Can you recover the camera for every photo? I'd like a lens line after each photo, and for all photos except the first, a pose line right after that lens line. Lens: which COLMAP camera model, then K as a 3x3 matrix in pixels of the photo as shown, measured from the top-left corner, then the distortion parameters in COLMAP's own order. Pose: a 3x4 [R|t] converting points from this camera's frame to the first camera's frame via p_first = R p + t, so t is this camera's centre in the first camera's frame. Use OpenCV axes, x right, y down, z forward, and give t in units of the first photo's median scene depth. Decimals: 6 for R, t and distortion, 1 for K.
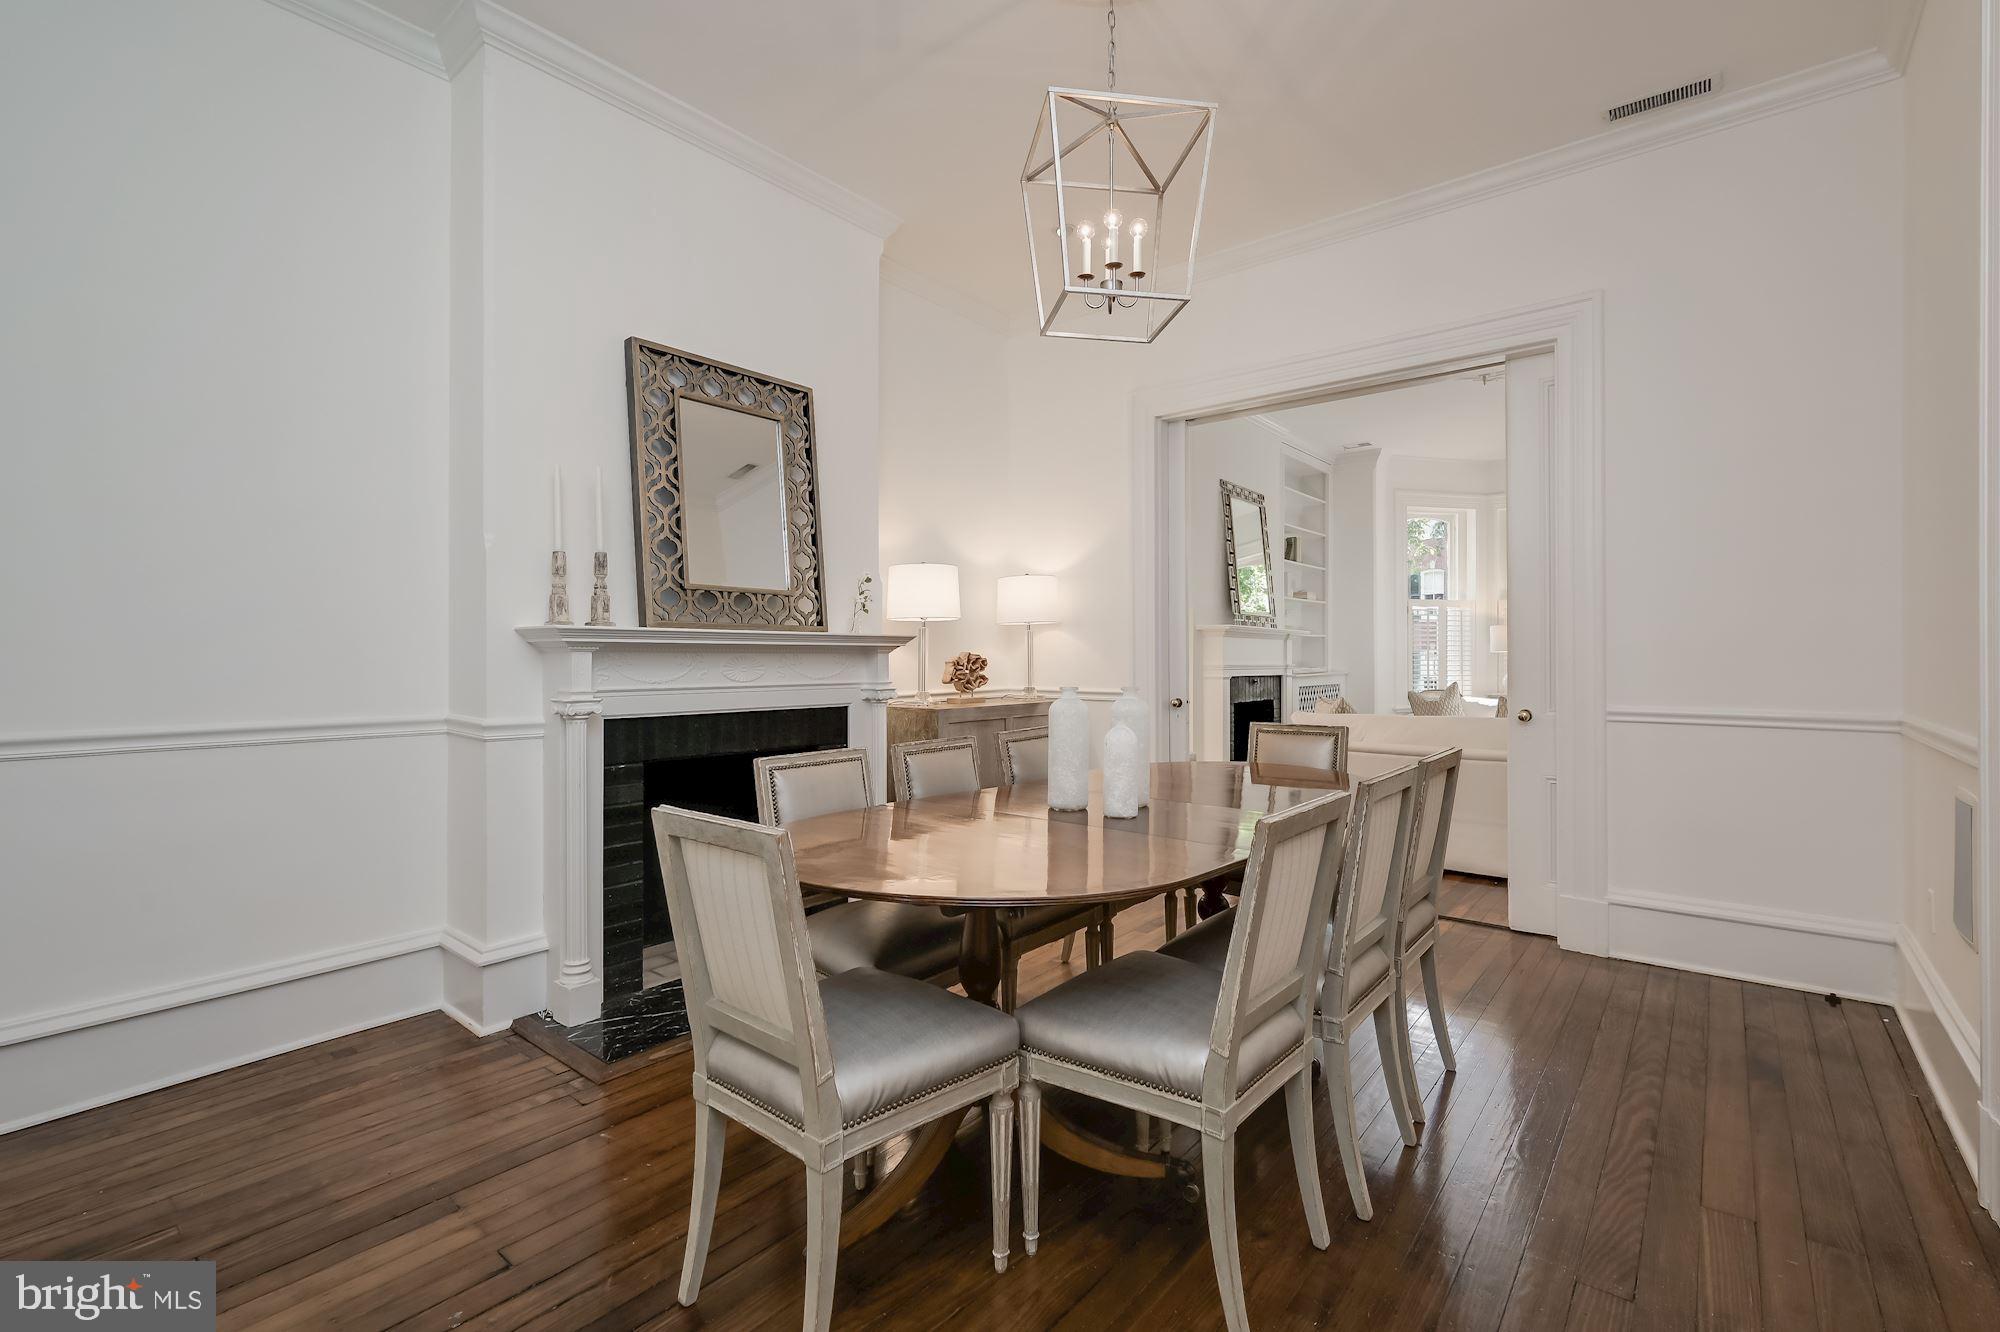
lens RADIAL K [[887.4, 0, 992.5], [0, 887.4, 668.8], [0, 0, 1]] dist [-0.000001, -0.000133]
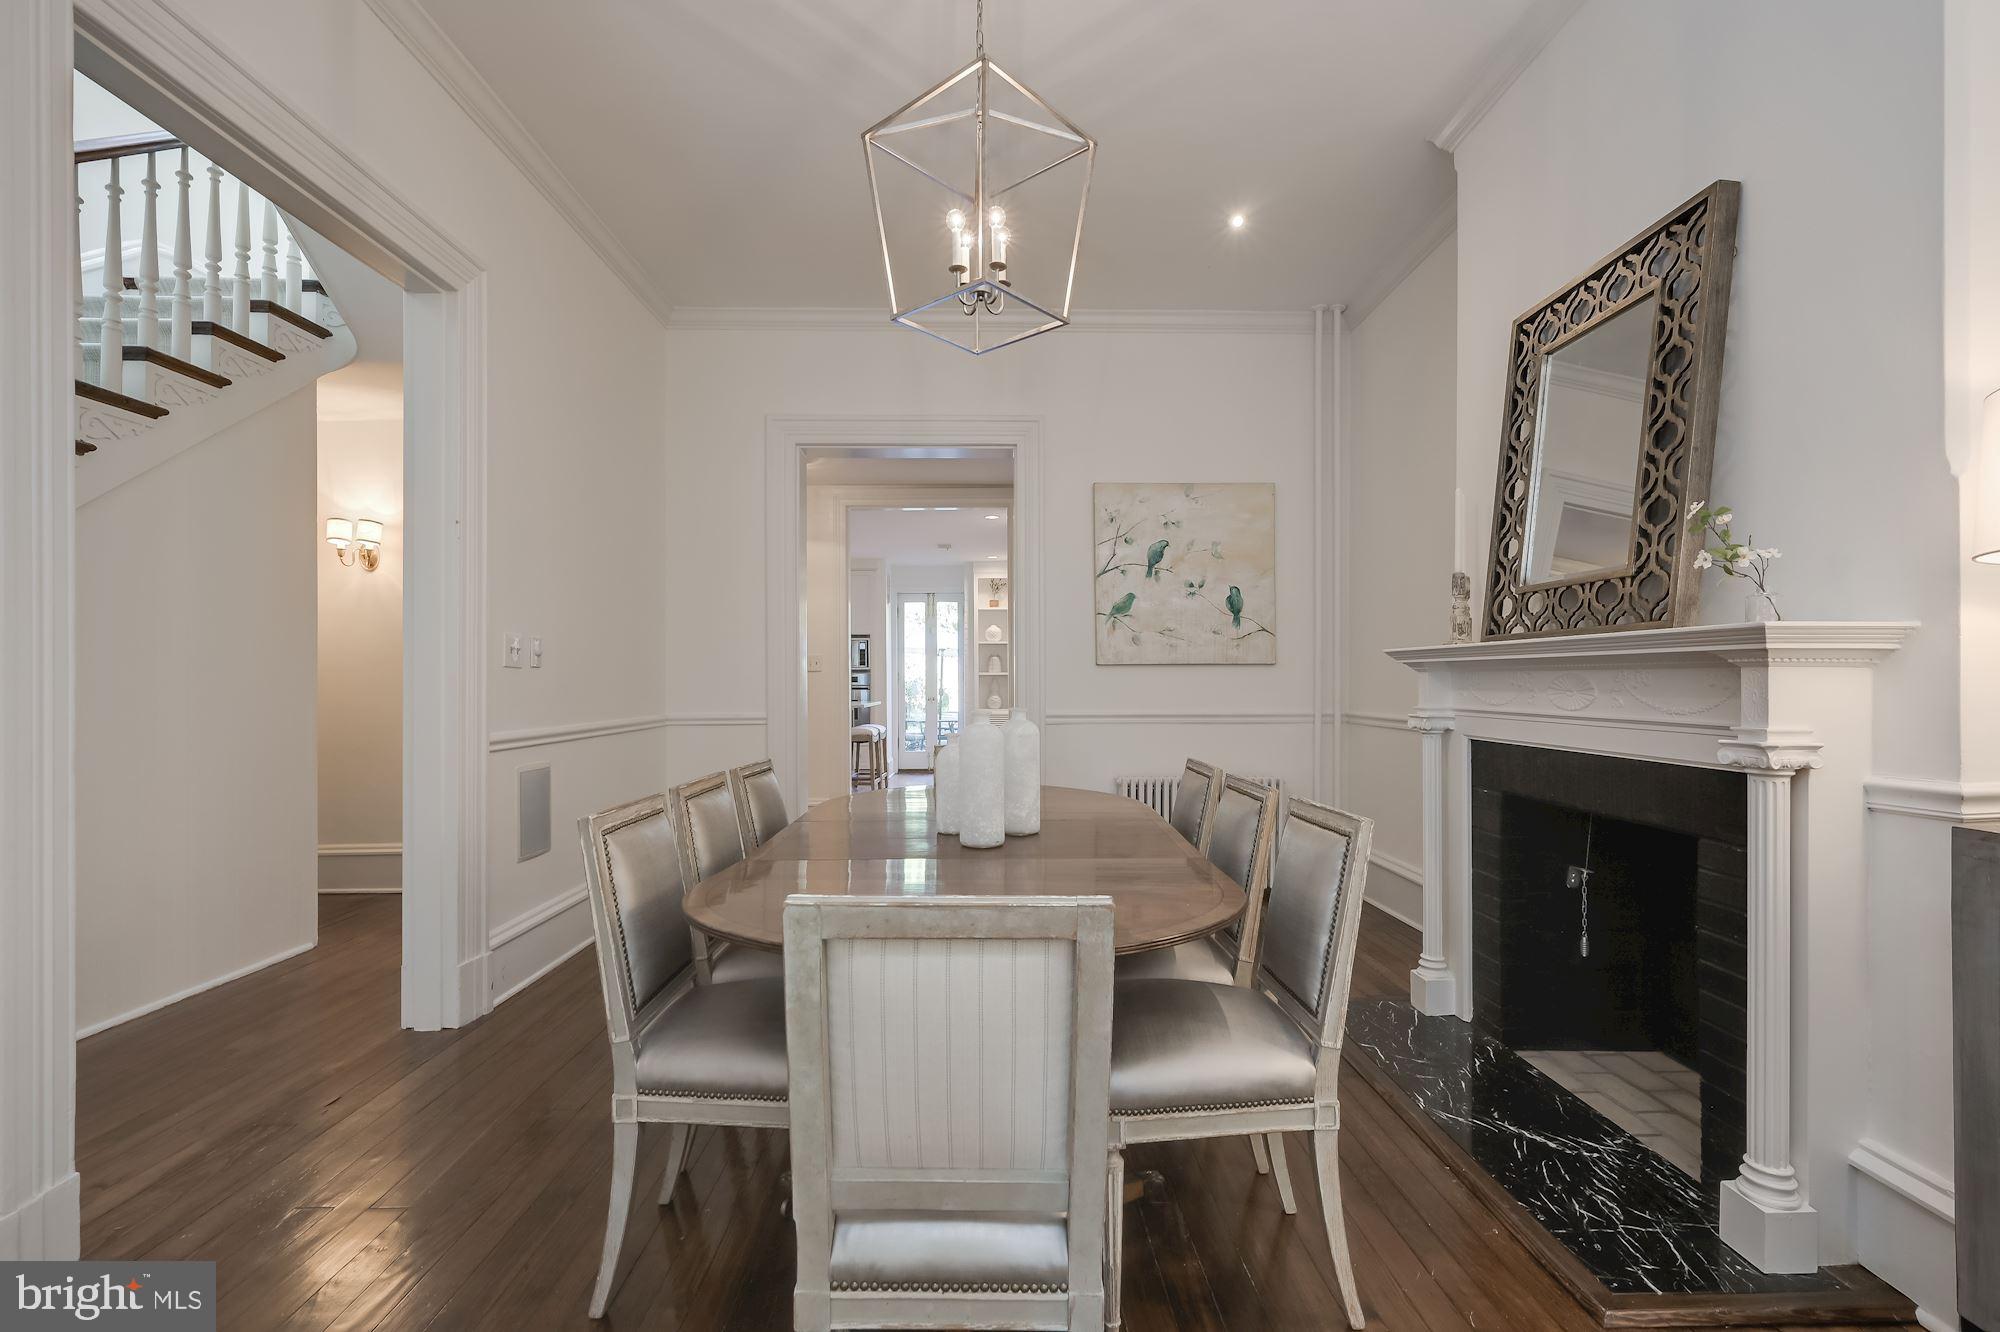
lens RADIAL K [[887.4, 0, 995.3], [0, 887.4, 670.0], [0, 0, 1]] dist [-0.000001, -0.000133]
pose [[0.797400, 0.001926, 0.603448, -0.638629], [0.012752, 0.999718, -0.020041, -0.001858], [-0.603316, 0.023676, 0.797151, 0.367891]]
